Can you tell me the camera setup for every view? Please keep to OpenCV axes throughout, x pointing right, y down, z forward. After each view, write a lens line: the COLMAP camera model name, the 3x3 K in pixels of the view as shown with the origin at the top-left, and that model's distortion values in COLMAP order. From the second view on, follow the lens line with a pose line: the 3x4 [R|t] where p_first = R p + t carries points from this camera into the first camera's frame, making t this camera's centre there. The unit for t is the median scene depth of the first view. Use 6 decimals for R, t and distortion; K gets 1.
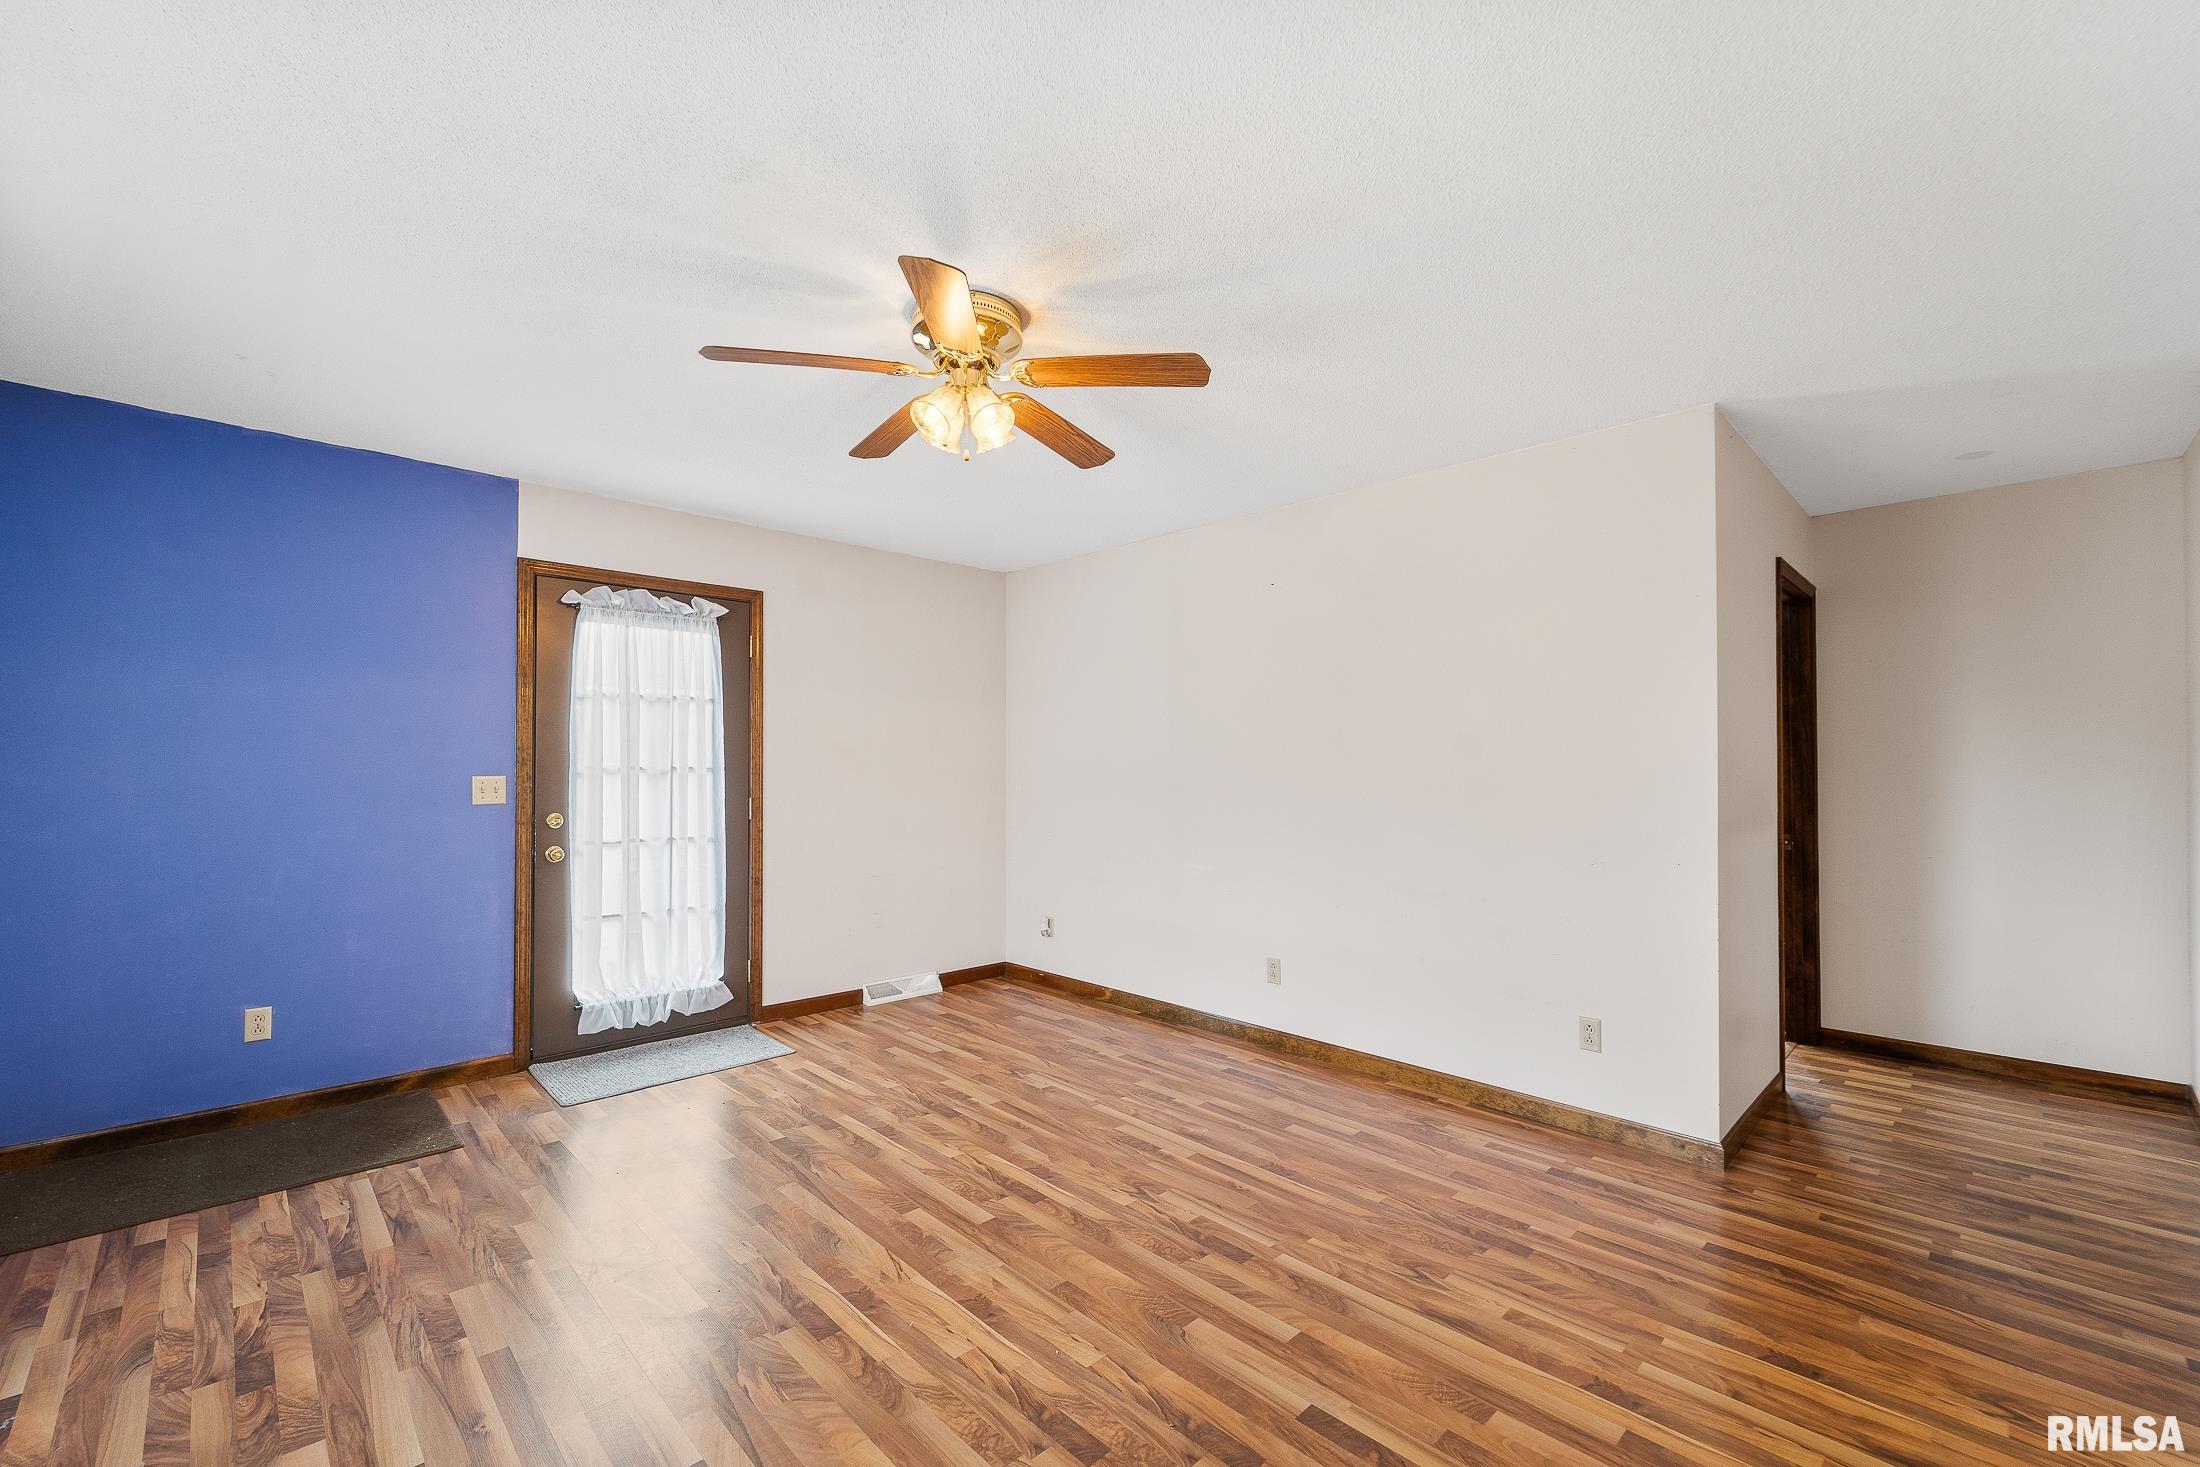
lens RADIAL K [[903.7, 0, 1086.2], [0, 903.7, 748.1], [0, 0, 1]] dist [0.000095, -0.000369]
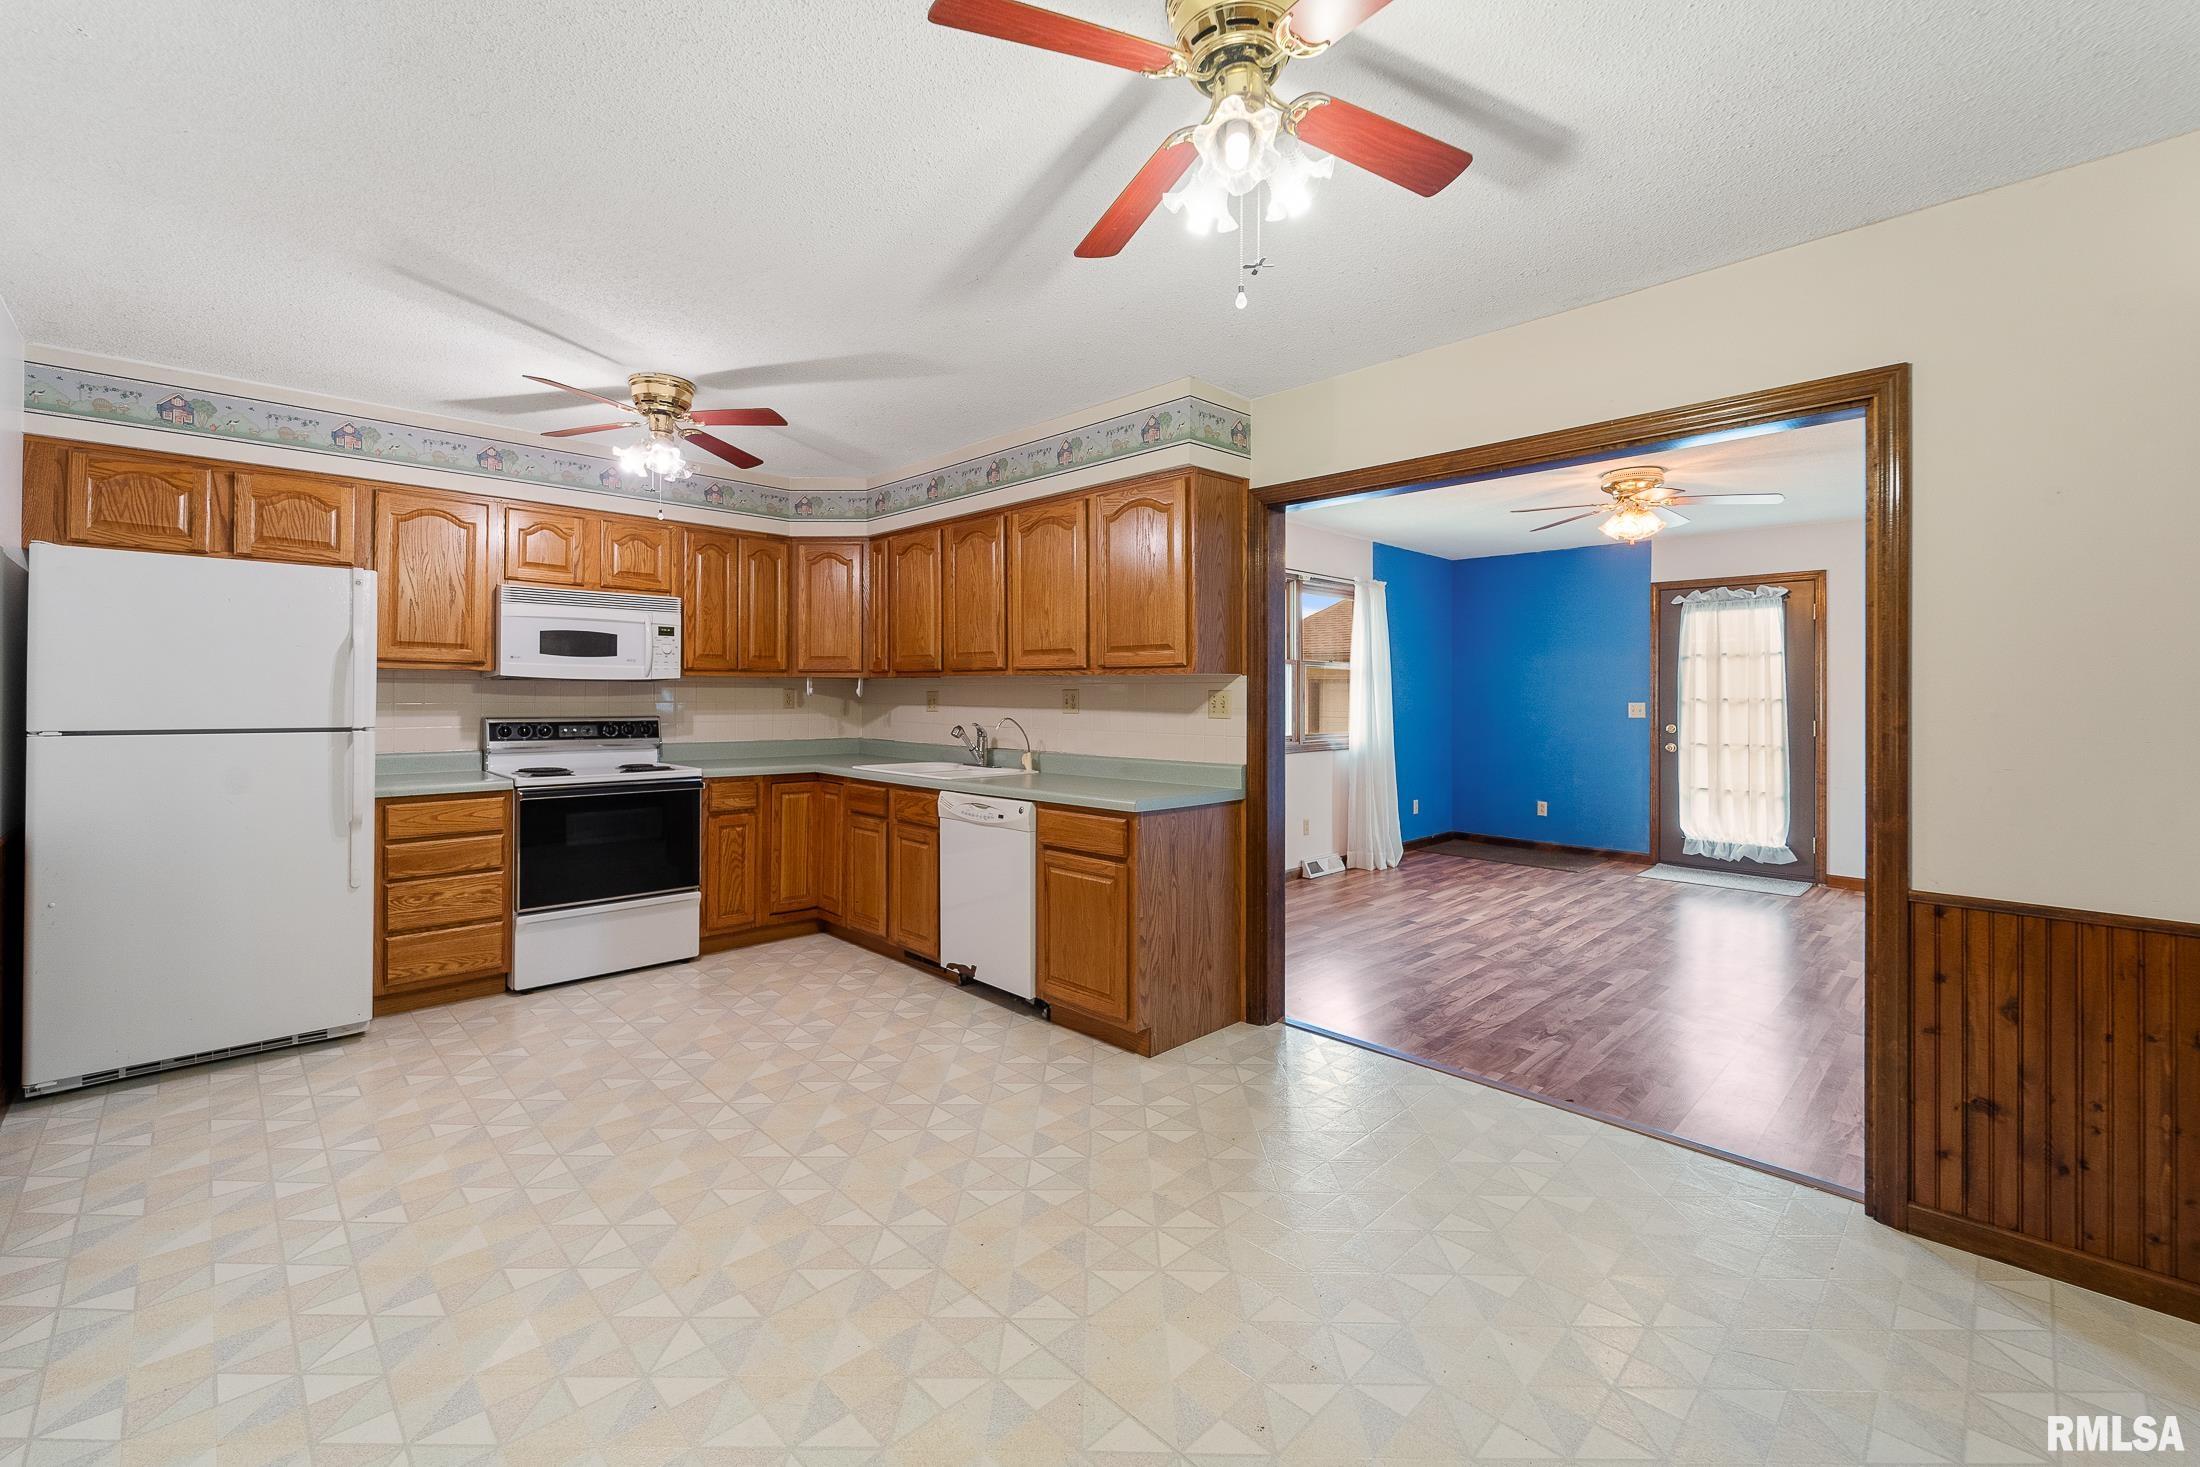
lens RADIAL K [[917.6, 0, 1091.9], [0, 917.6, 700.1], [0, 0, 1]] dist [0.000144, -0.000009]
pose [[0.007298, 0.004720, -0.999962, 1.180711], [0.014707, 0.999880, 0.004827, -0.000504], [0.999865, -0.014741, 0.007228, -0.136105]]
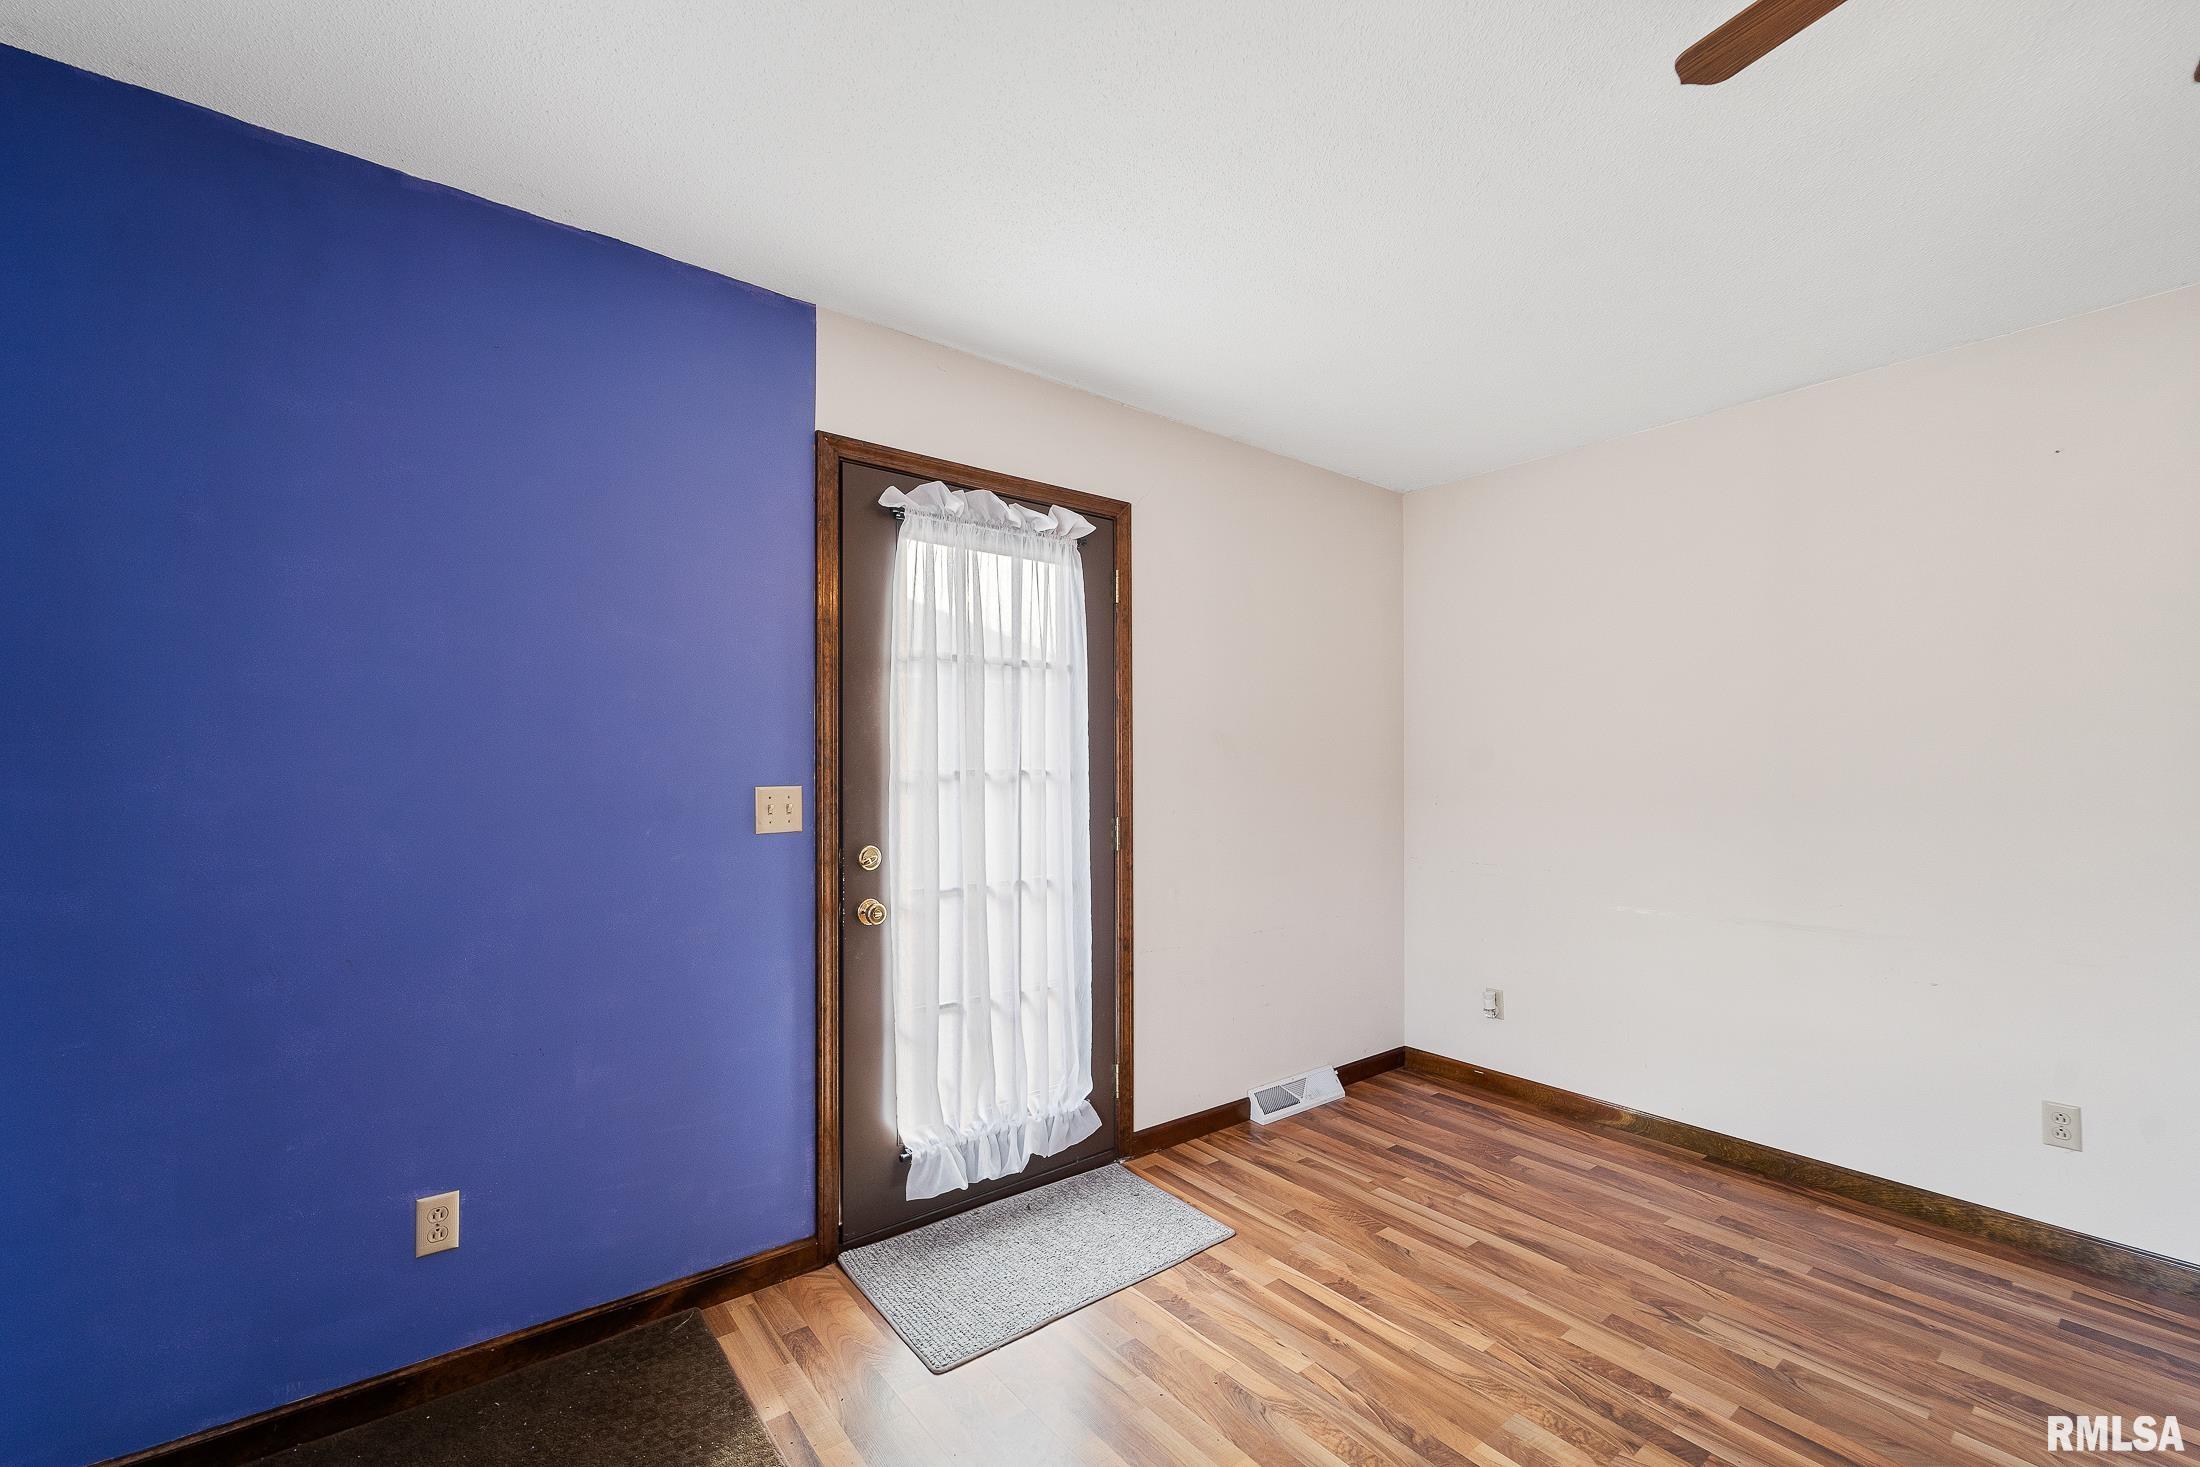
lens RADIAL K [[909.4, 0, 1093.8], [0, 909.4, 755.1], [0, 0, 1]] dist [-0.000359, -0.000643]
pose [[0.994851, -0.001748, -0.101333, -0.369618], [0.002583, 0.999964, 0.008108, 0.005018], [0.101315, -0.008328, 0.994820, 0.392257]]
